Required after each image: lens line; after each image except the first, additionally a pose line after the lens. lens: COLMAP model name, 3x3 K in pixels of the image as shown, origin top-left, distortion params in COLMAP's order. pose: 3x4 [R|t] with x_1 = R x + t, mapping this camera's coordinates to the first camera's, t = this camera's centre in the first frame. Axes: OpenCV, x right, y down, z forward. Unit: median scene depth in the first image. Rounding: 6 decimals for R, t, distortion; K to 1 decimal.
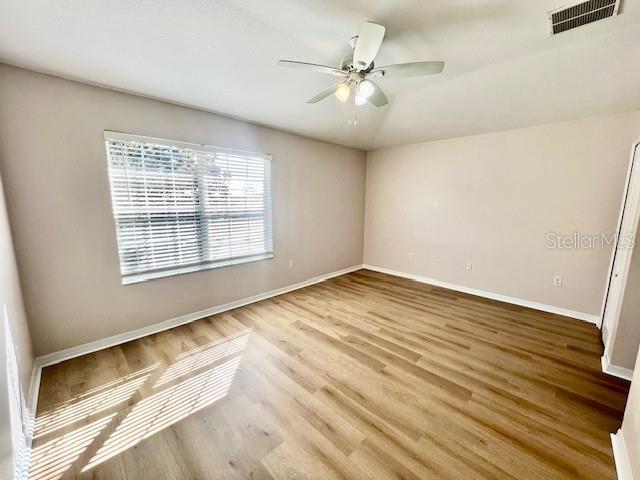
lens RADIAL K [[255.2, 0, 321.3], [0, 255.2, 240.6], [0, 0, 1]] dist [-0.003785, 0.000426]
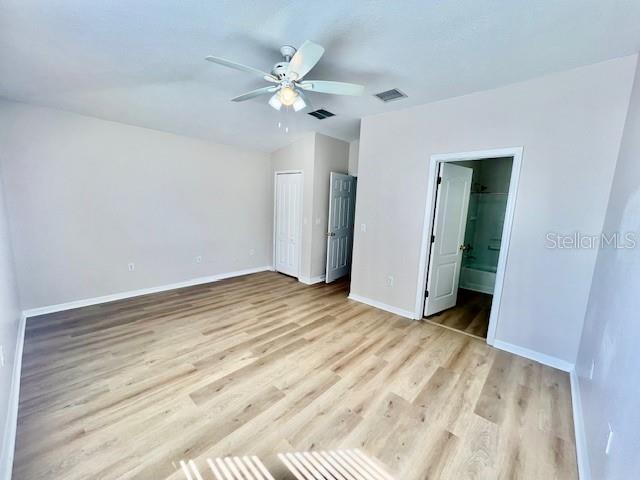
lens RADIAL K [[255.2, 0, 320.1], [0, 255.2, 241.1], [0, 0, 1]] dist [-0.003785, 0.000426]
pose [[-0.039746, -0.155206, 0.987082, -0.684716], [0.116719, 0.980379, 0.158852, -0.120298], [-0.992369, 0.121525, -0.020851, 0.677820]]
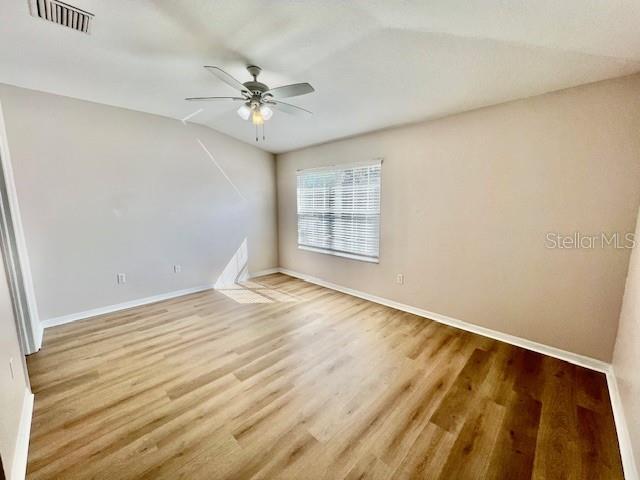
lens RADIAL K [[255.2, 0, 320.8], [0, 255.2, 240.1], [0, 0, 1]] dist [-0.003785, 0.000426]
pose [[0.003187, 0.136369, -0.990653, 0.974793], [-0.150603, 0.979424, 0.134338, -0.150446], [0.988589, 0.148767, 0.023659, 0.955550]]
